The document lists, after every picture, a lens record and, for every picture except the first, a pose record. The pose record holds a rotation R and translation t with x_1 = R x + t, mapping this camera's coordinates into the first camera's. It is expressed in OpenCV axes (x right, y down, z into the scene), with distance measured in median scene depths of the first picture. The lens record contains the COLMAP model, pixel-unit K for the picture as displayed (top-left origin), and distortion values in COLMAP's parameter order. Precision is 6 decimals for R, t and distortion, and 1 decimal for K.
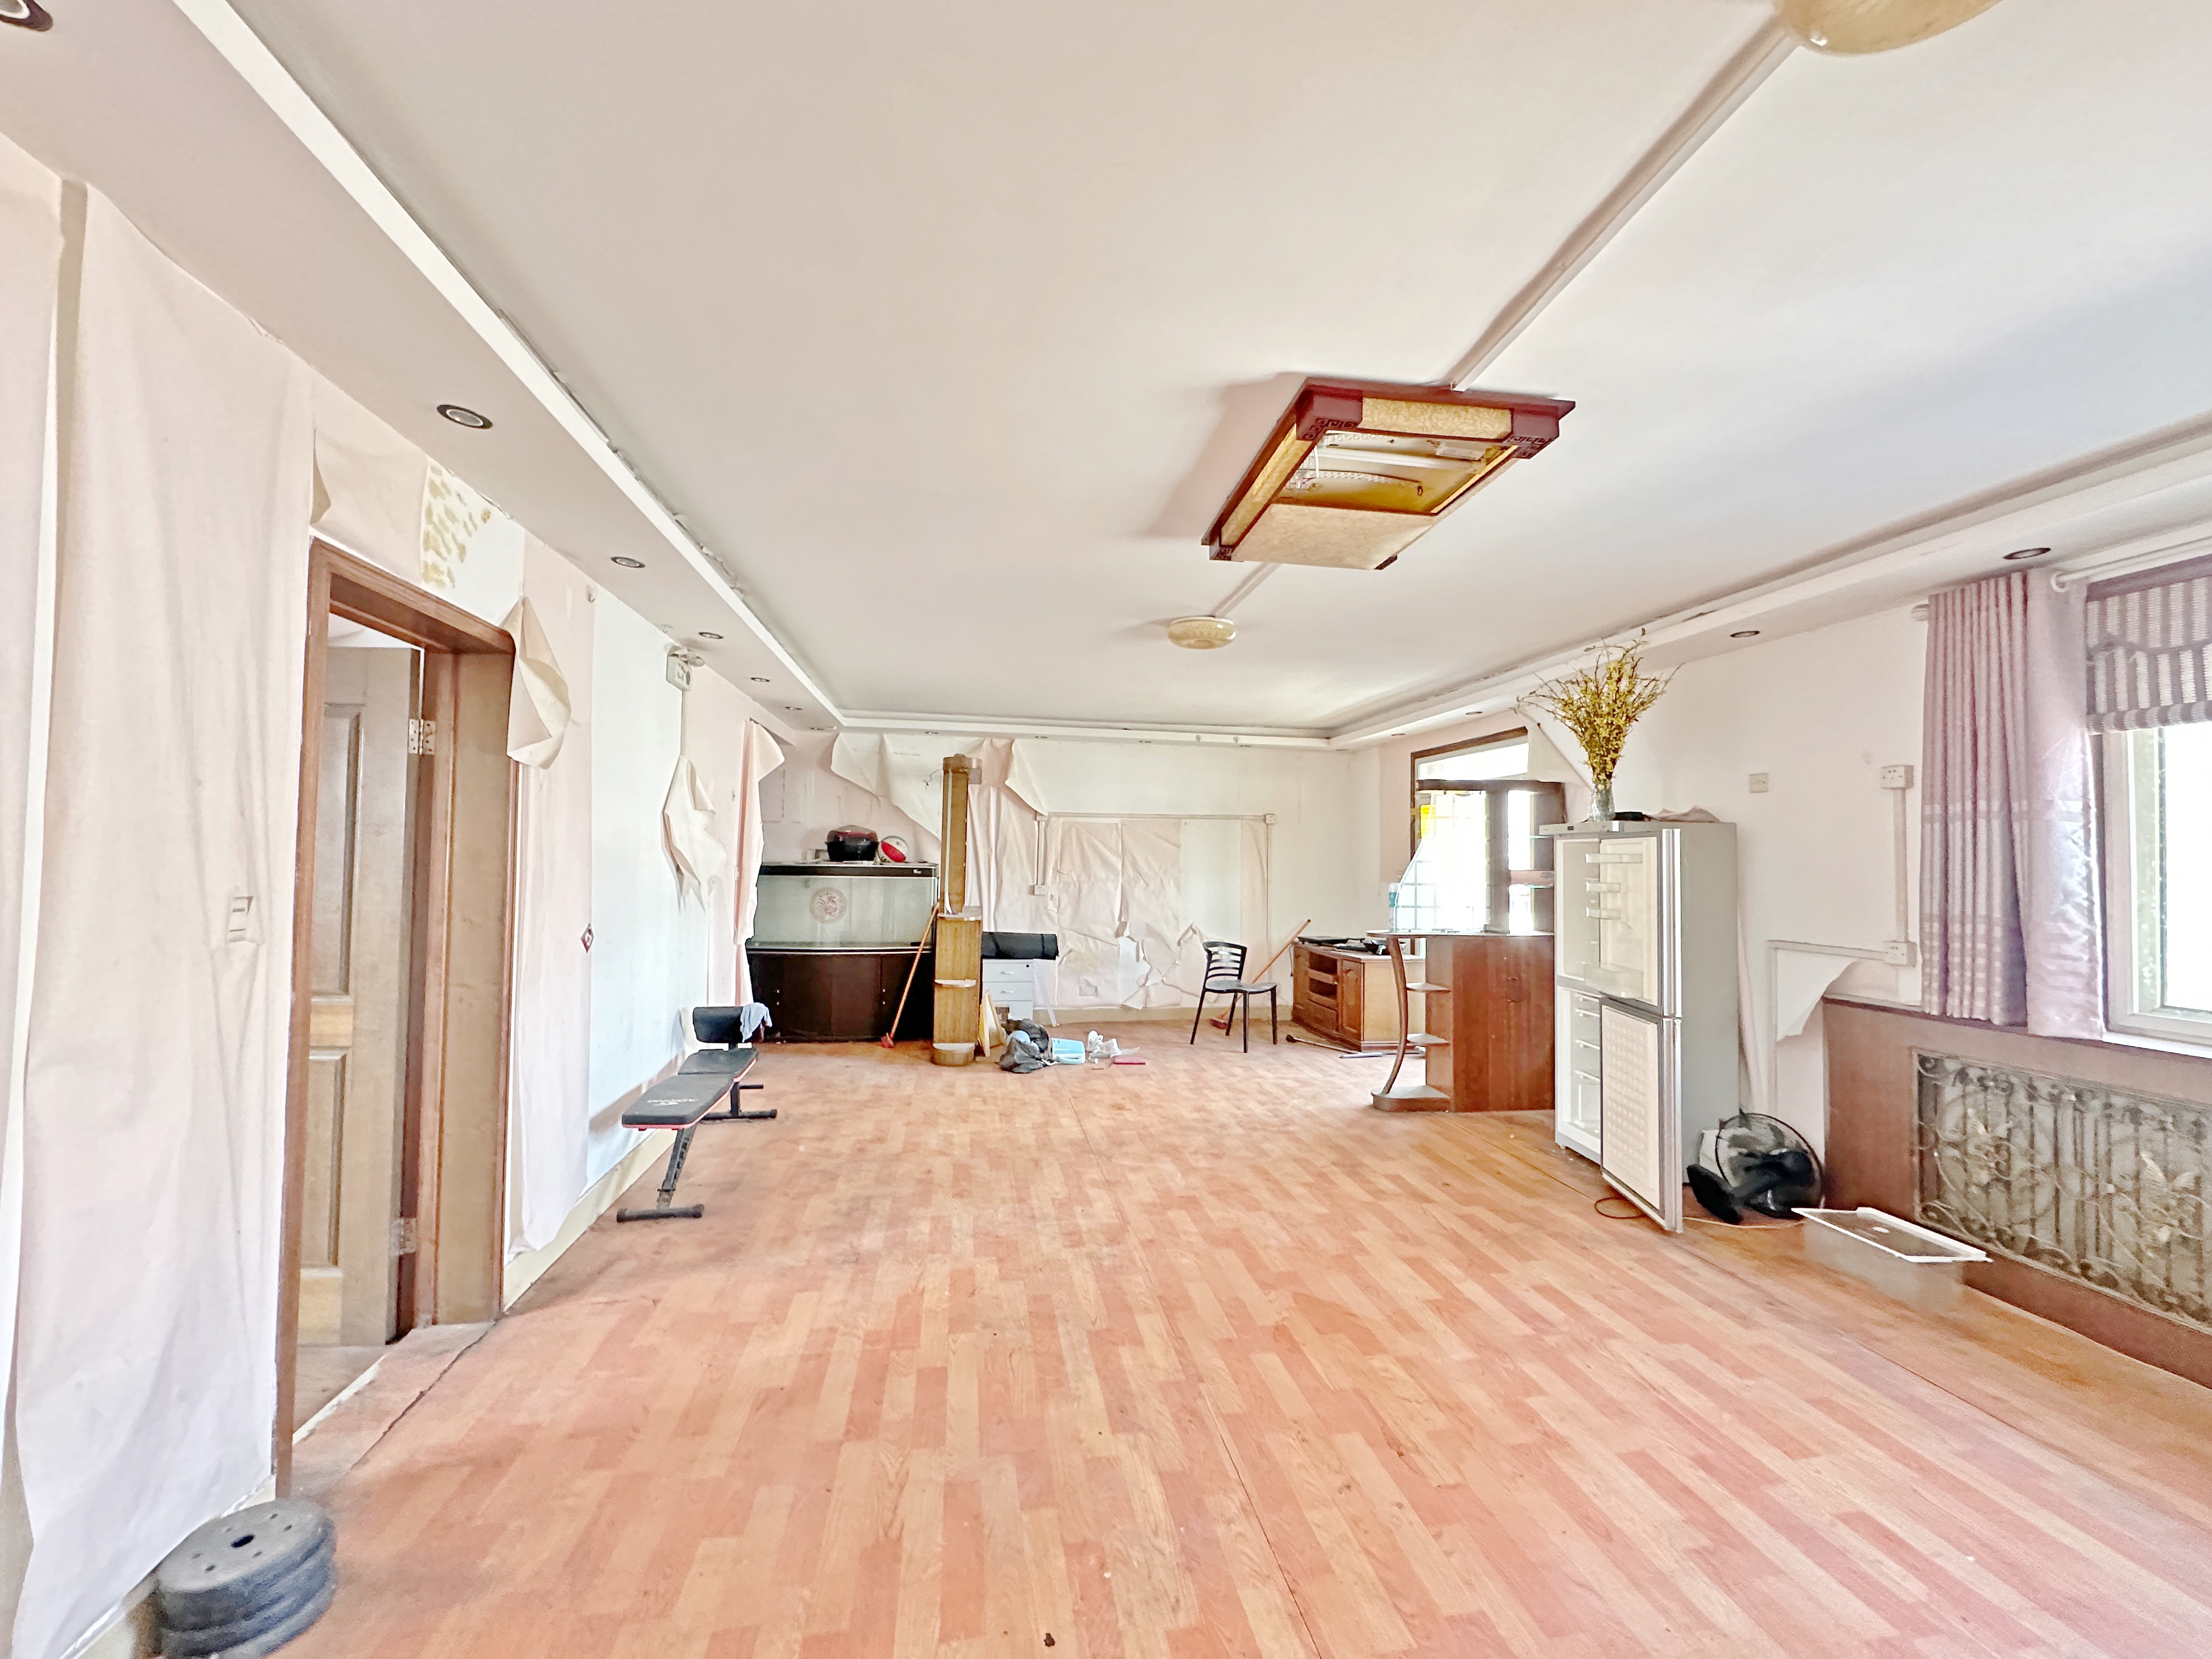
lens RADIAL K [[887.3, 0, 1106.6], [0, 887.3, 834.9], [0, 0, 1]] dist [0.001109, -0.000016]
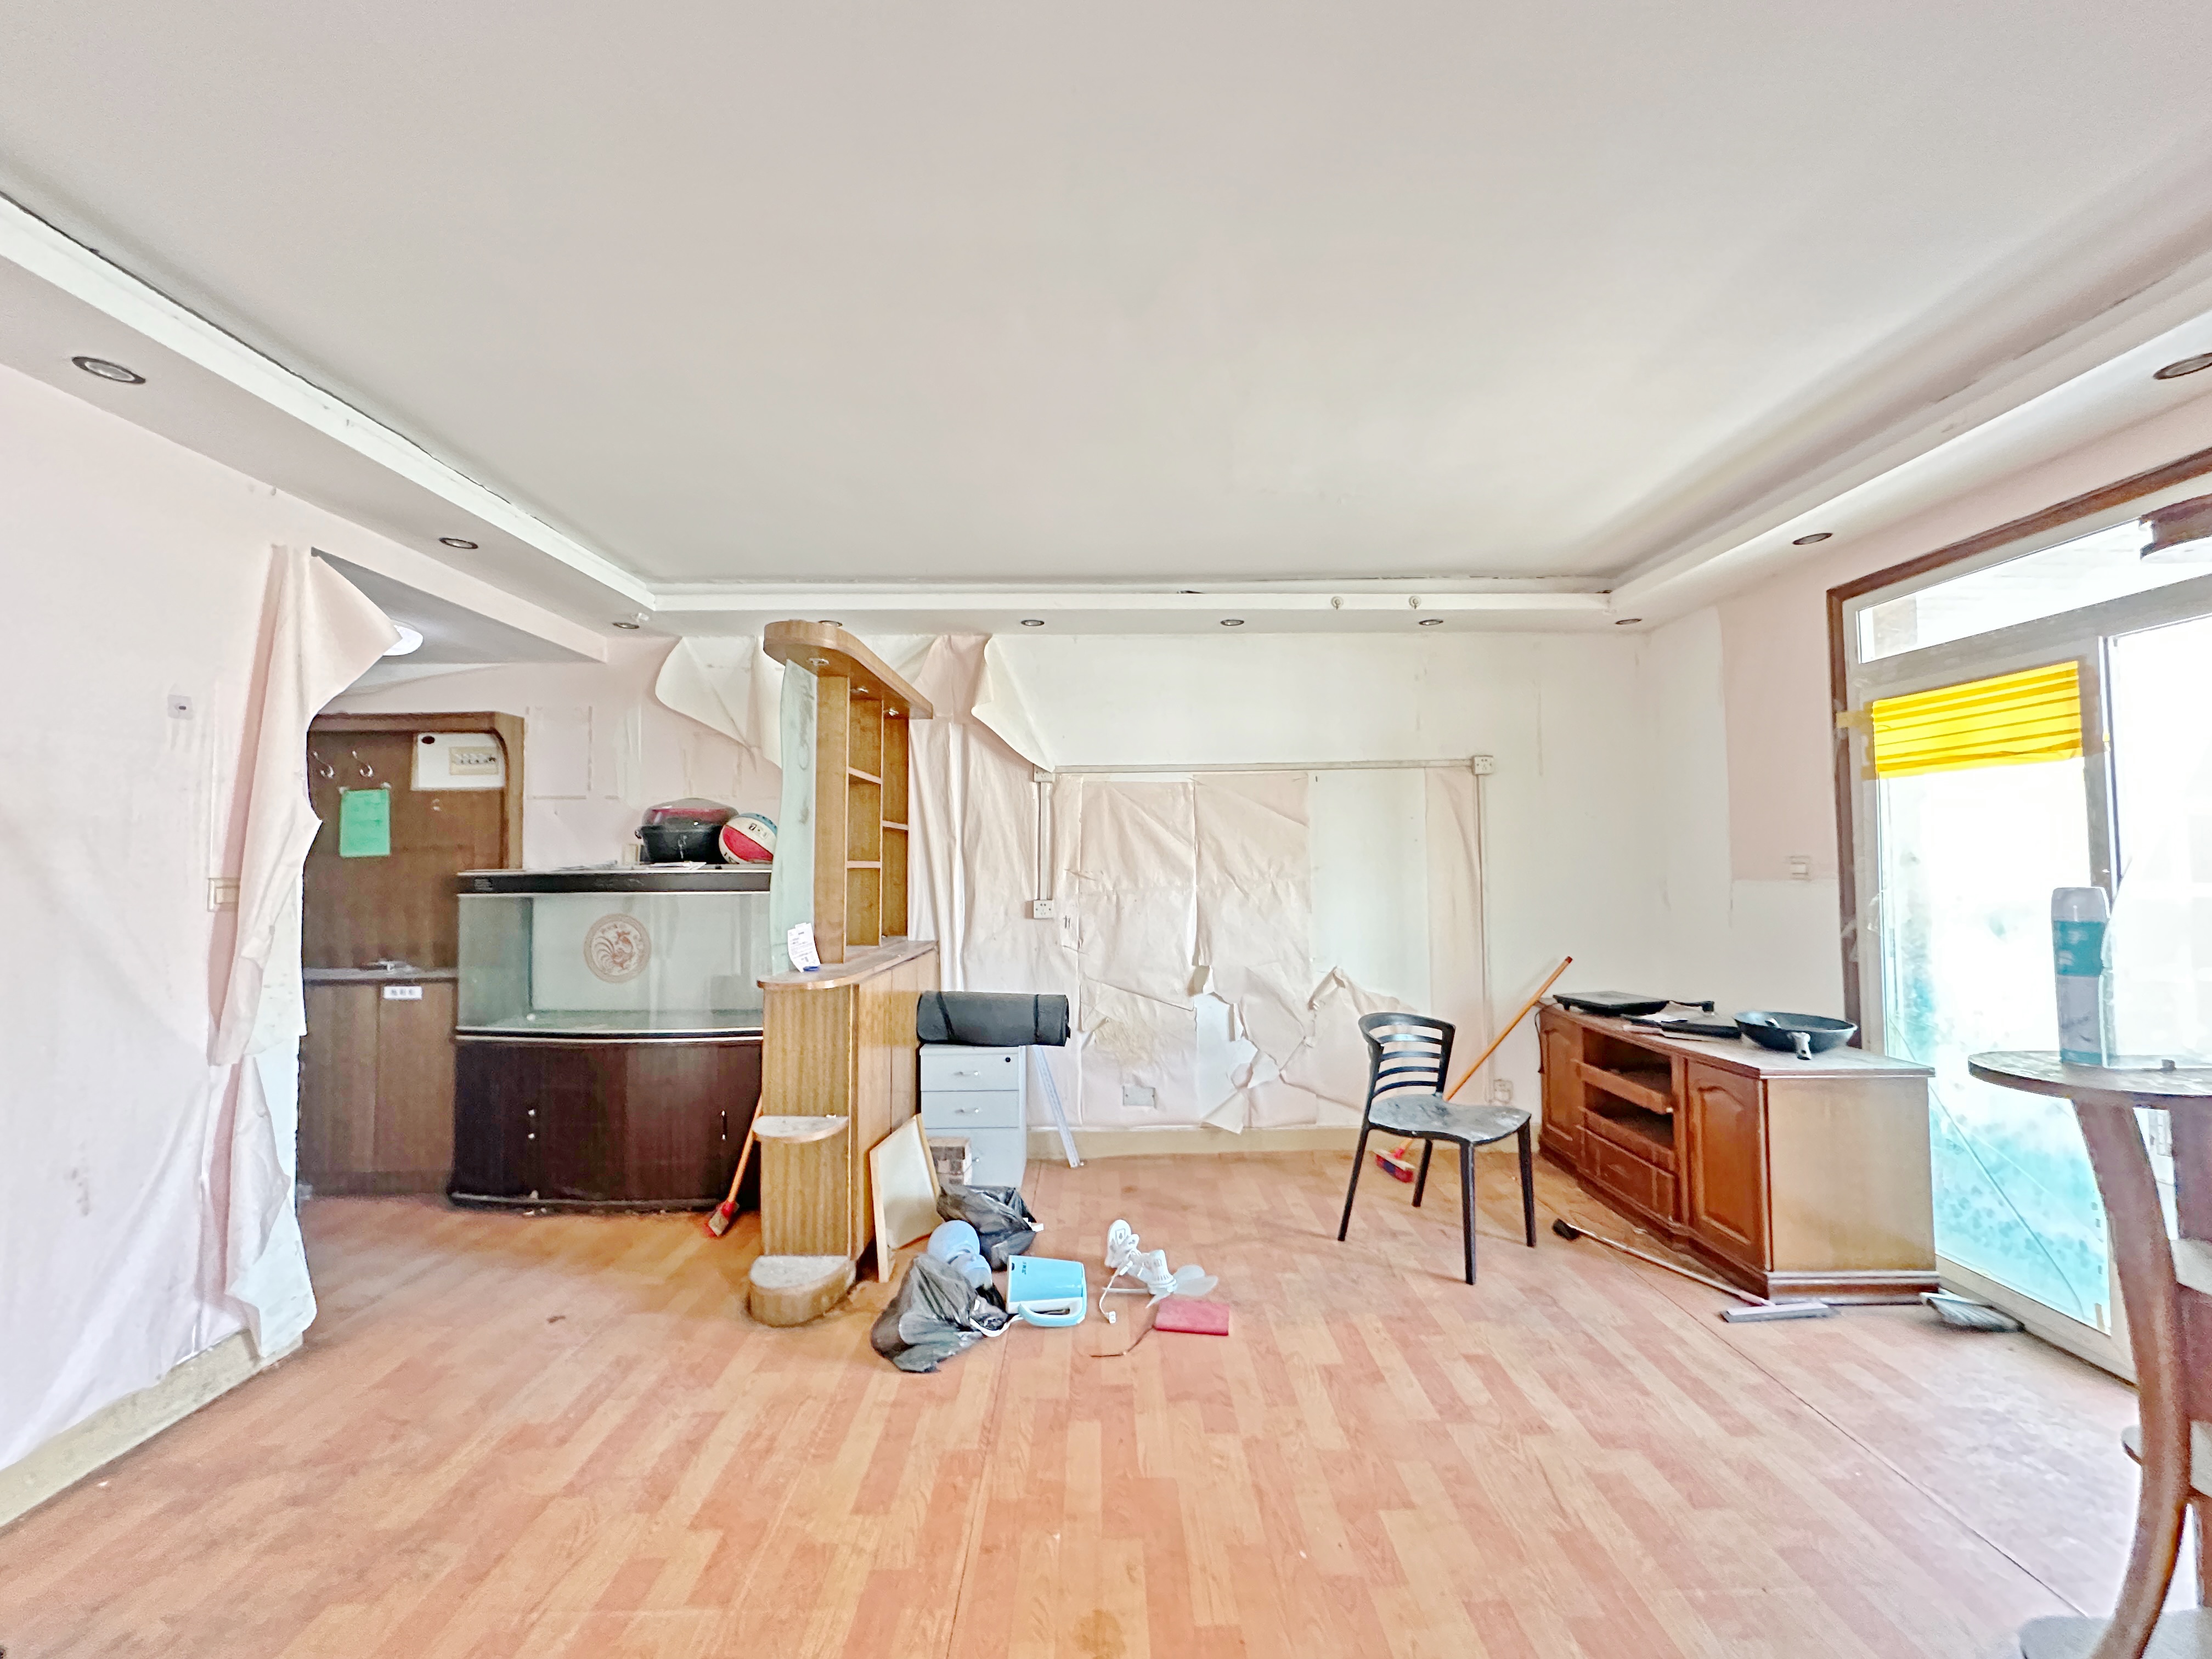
lens RADIAL K [[887.3, 0, 1104.7], [0, 887.3, 827.3], [0, 0, 1]] dist [0.001109, -0.000016]
pose [[0.987535, -0.030087, -0.154500, 0.046681], [0.027758, 0.999466, -0.017215, 0.022484], [0.154935, 0.012711, 0.987843, 0.470830]]
